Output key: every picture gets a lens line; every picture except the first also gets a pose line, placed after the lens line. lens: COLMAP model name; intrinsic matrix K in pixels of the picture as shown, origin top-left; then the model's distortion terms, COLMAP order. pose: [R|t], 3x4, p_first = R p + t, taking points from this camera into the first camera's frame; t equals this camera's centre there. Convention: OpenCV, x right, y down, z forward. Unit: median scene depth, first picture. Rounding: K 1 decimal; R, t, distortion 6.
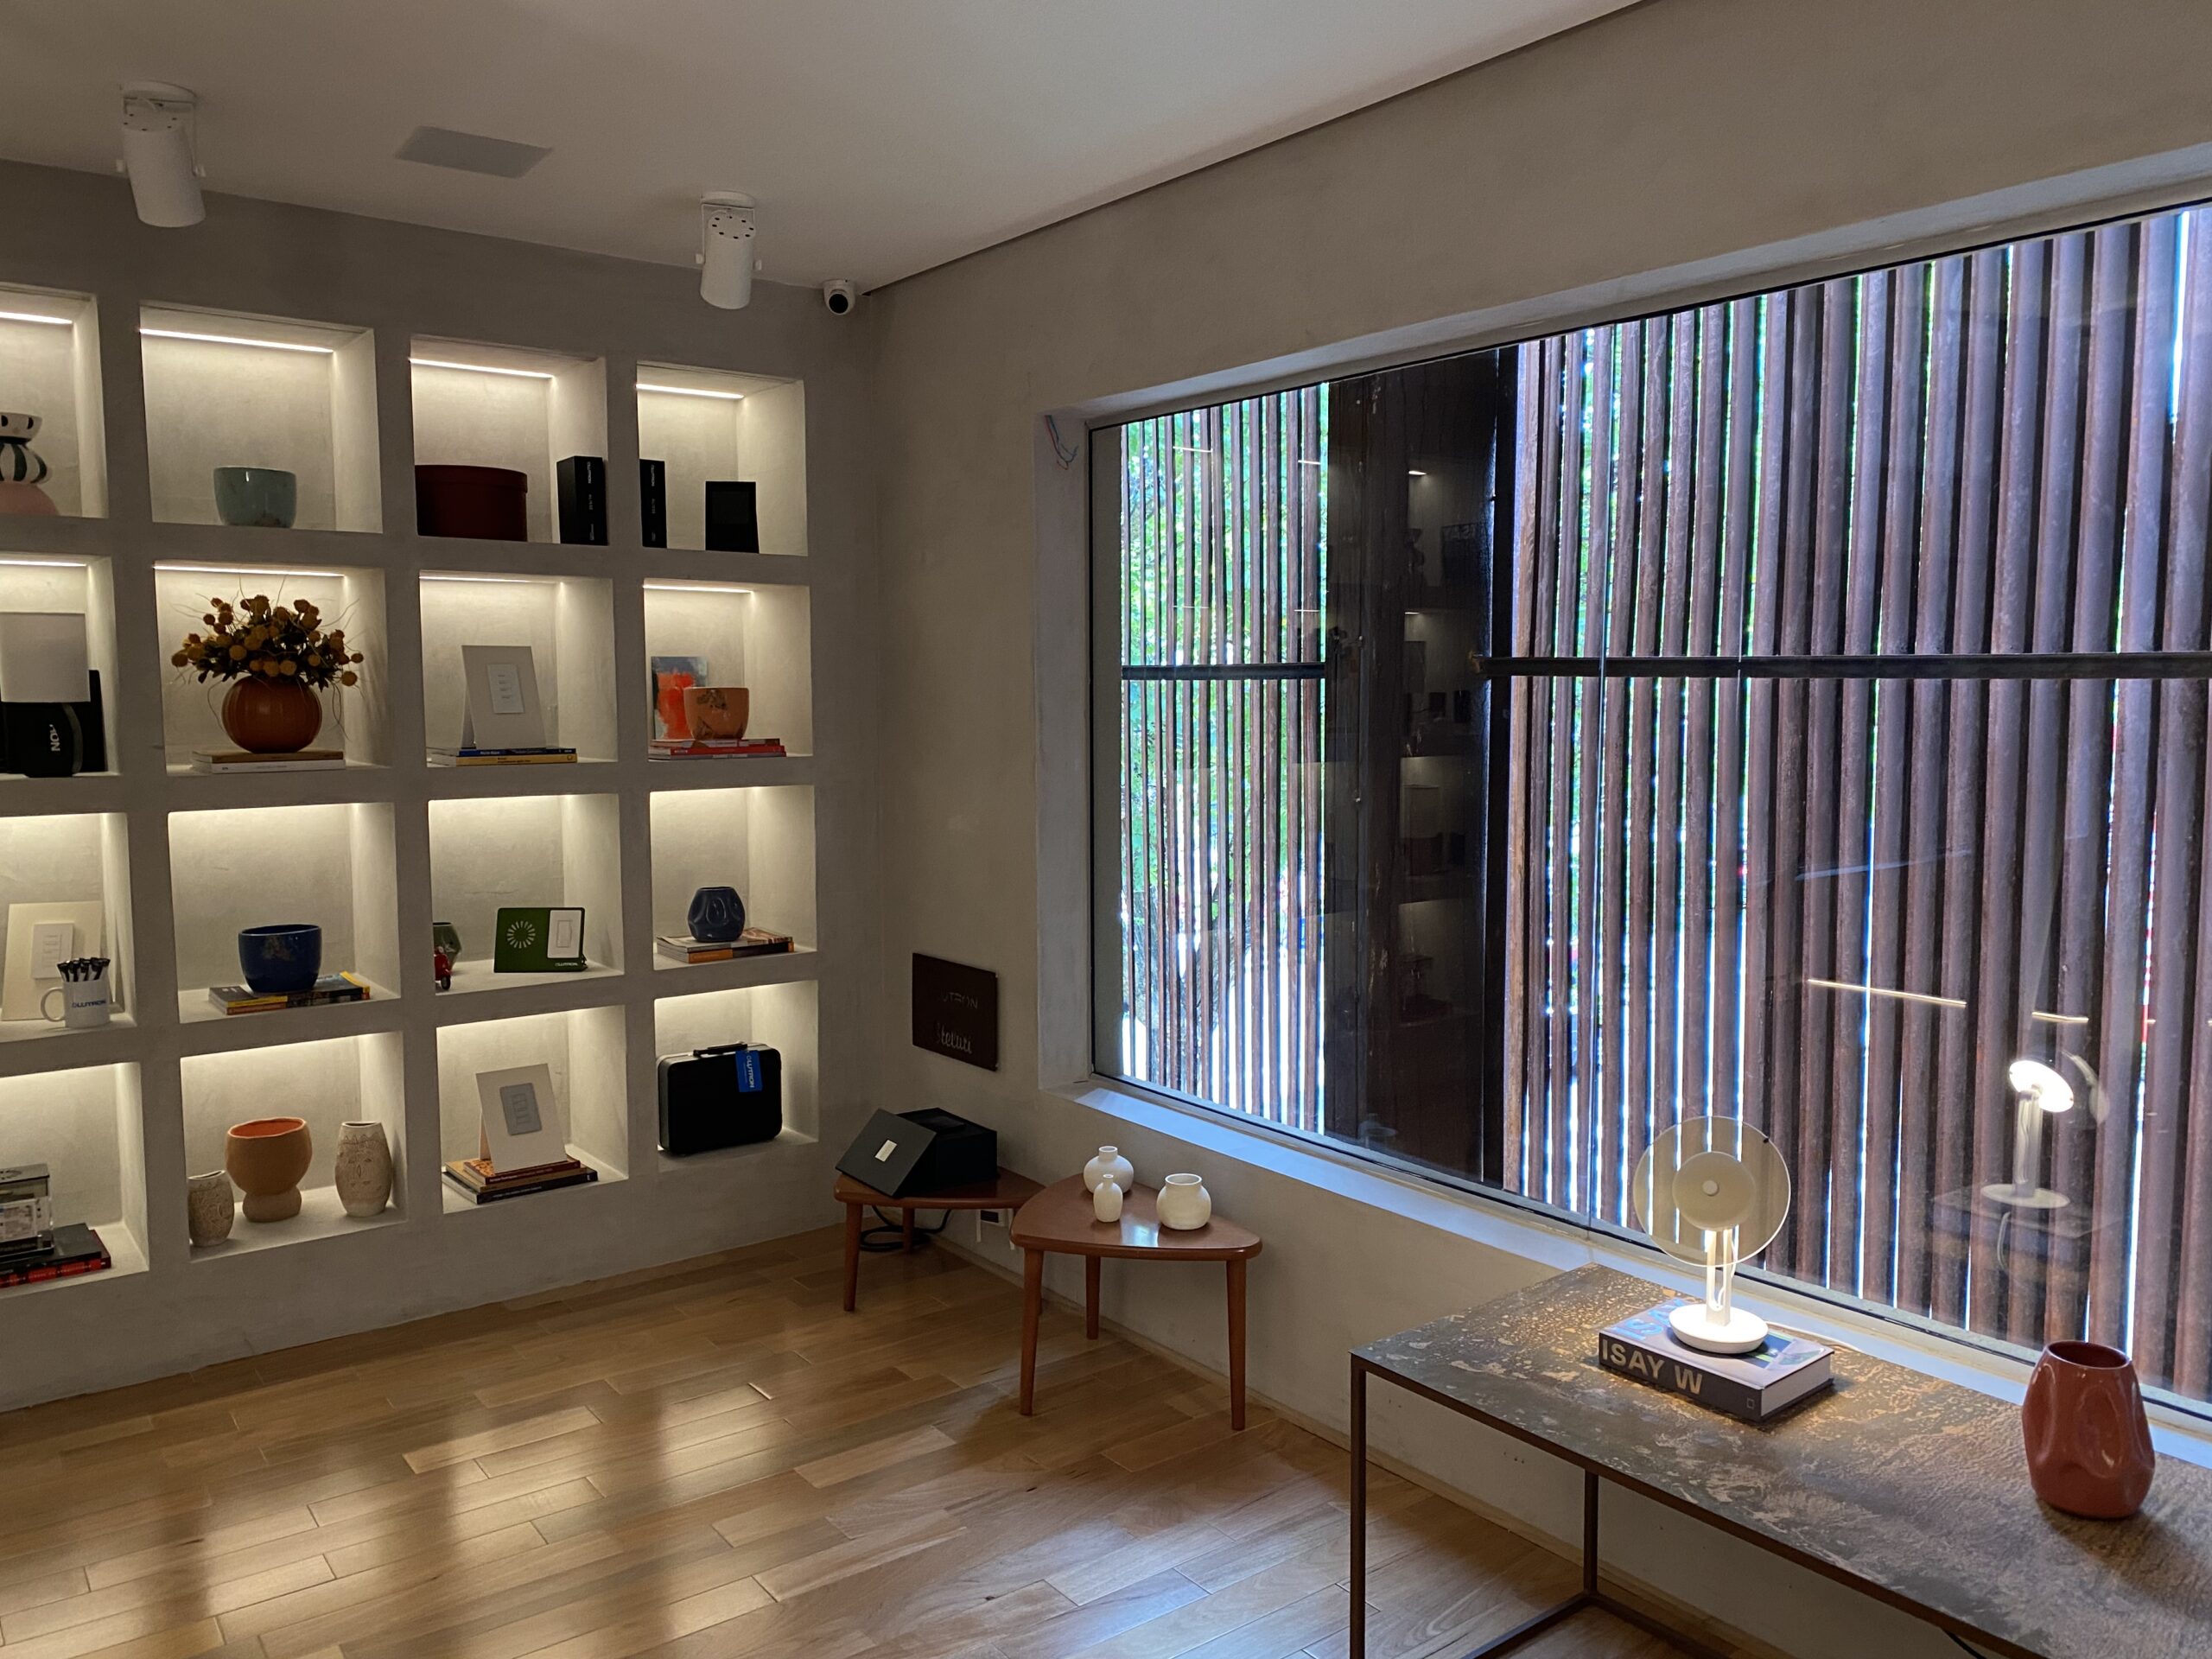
lens RADIAL K [[1670.9, 0, 1106.0], [0, 1670.9, 829.5], [0, 0, 1]] dist [-0.001546, -0.000785]
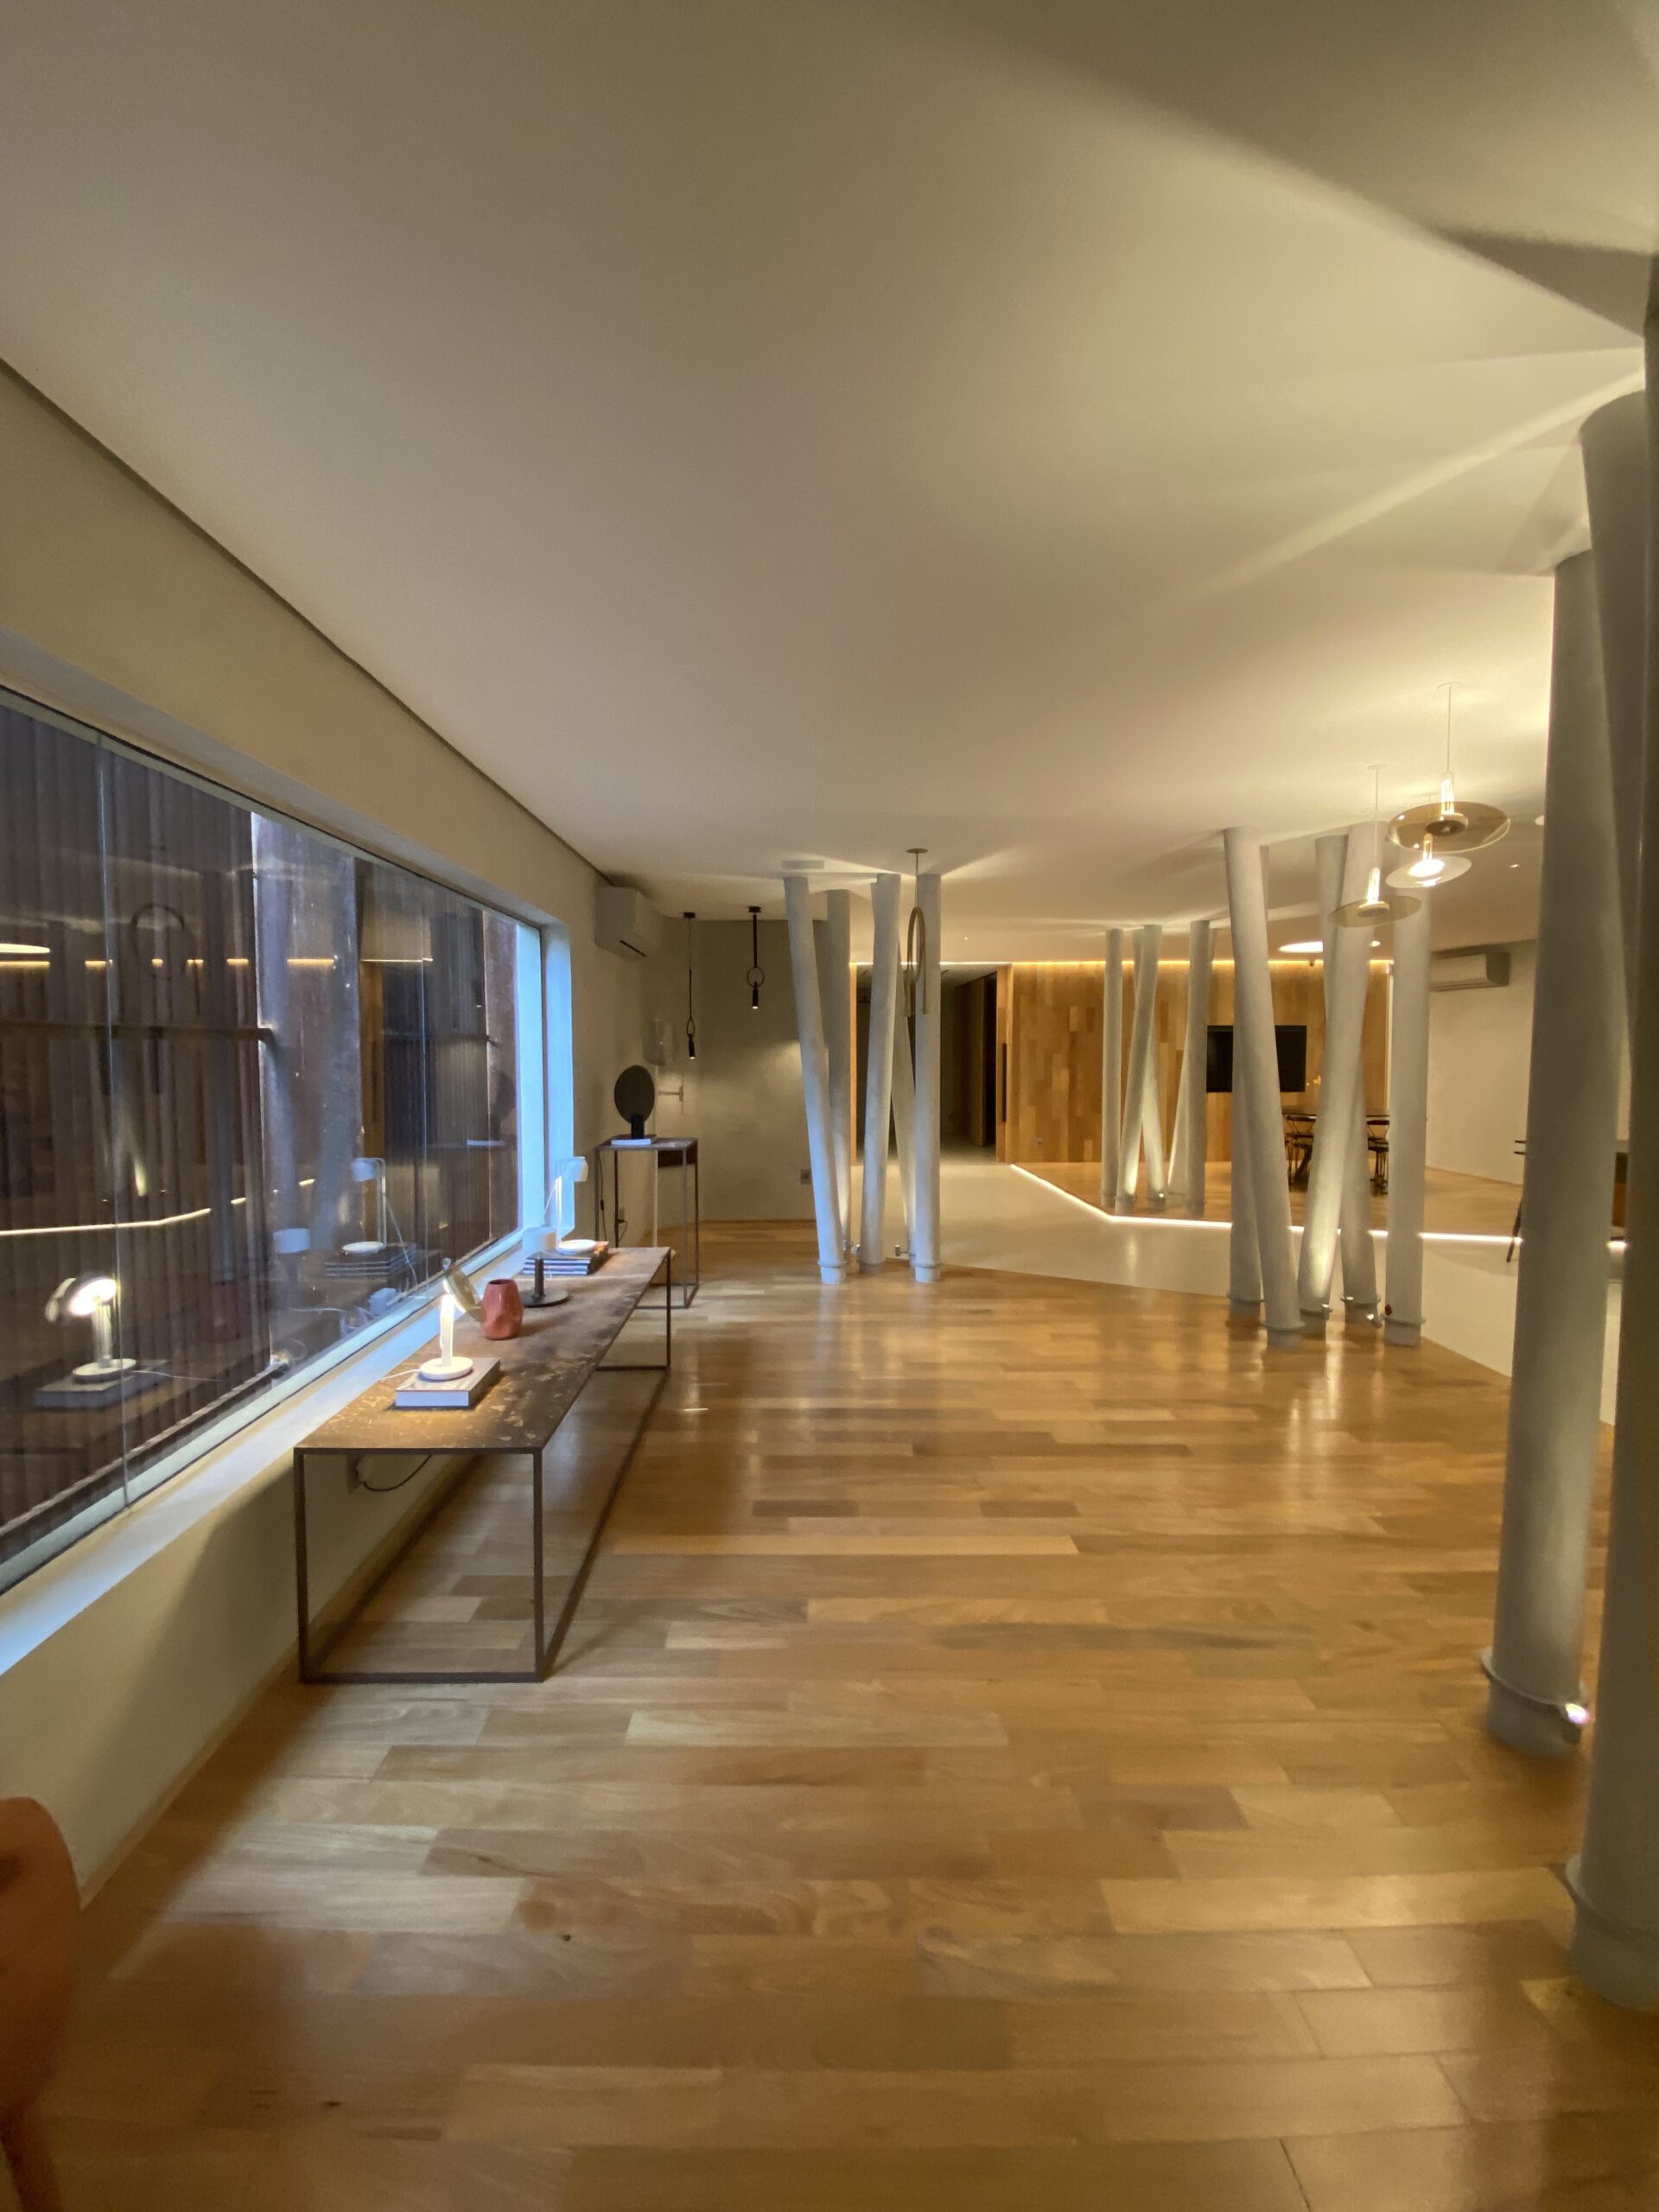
lens RADIAL K [[895.3, 0, 829.5], [0, 895.3, 1106.0], [0, 0, 1]] dist [-0.000271, 0.000006]
pose [[-0.819629, -0.025755, 0.572316, -0.601378], [0.059915, 0.989657, 0.130342, -0.118833], [-0.569754, 0.141122, -0.809608, 1.564978]]
